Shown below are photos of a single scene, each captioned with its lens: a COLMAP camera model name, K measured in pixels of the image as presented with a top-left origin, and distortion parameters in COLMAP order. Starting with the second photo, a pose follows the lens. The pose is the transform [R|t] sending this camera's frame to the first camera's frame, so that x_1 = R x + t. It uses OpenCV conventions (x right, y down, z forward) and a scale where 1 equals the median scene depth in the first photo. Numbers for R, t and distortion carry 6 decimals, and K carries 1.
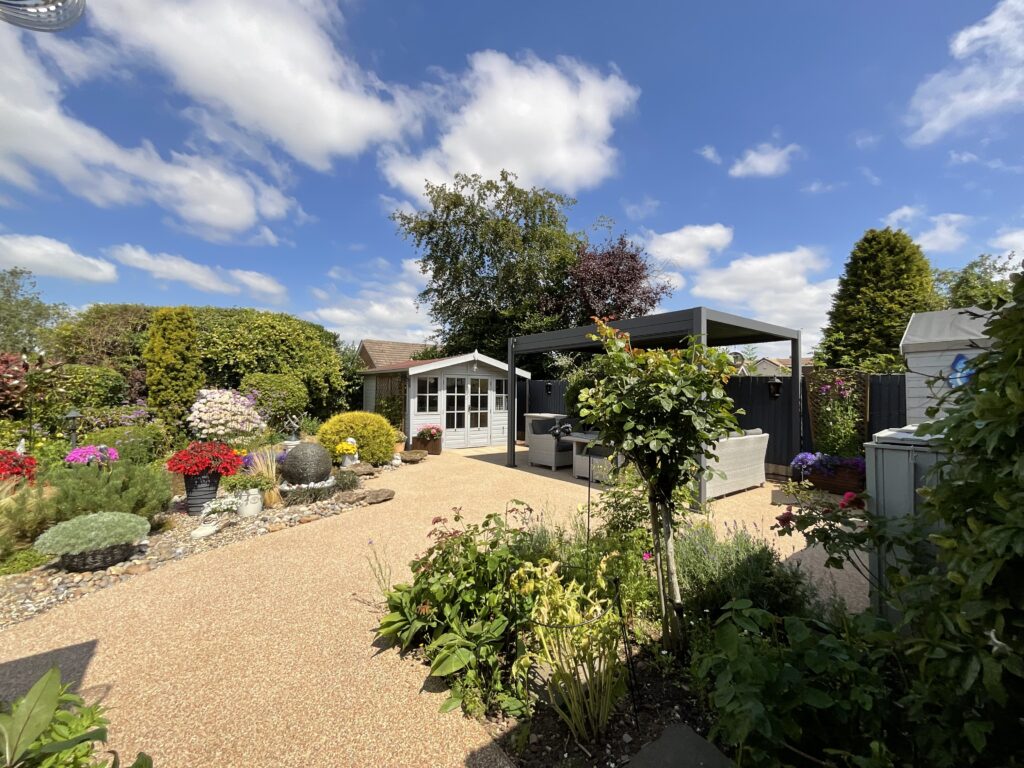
lens RADIAL K [[414.5, 0, 511.7], [0, 414.5, 381.8], [0, 0, 1]] dist [0.002637, 0.000479]
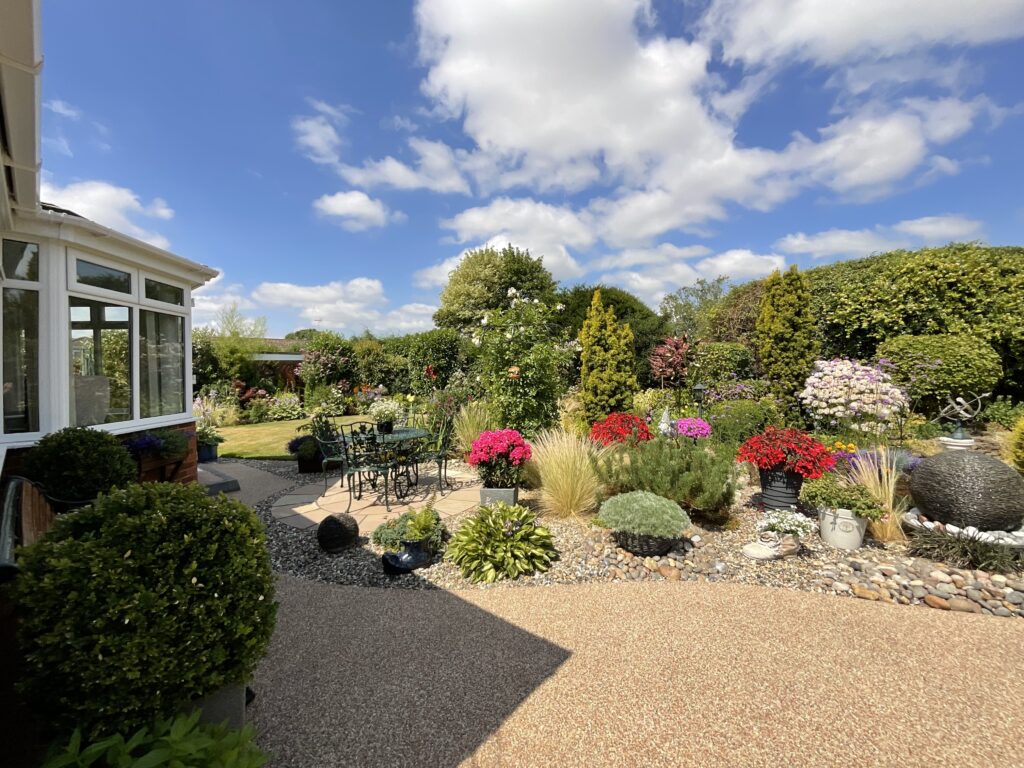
lens RADIAL K [[414.5, 0, 511.7], [0, 414.5, 381.8], [0, 0, 1]] dist [0.002637, 0.000479]
pose [[0.211511, 0.017516, -0.977219, -0.062519], [0.045743, 0.998566, 0.027799, 0.009681], [0.976305, -0.050581, 0.210406, 0.232491]]
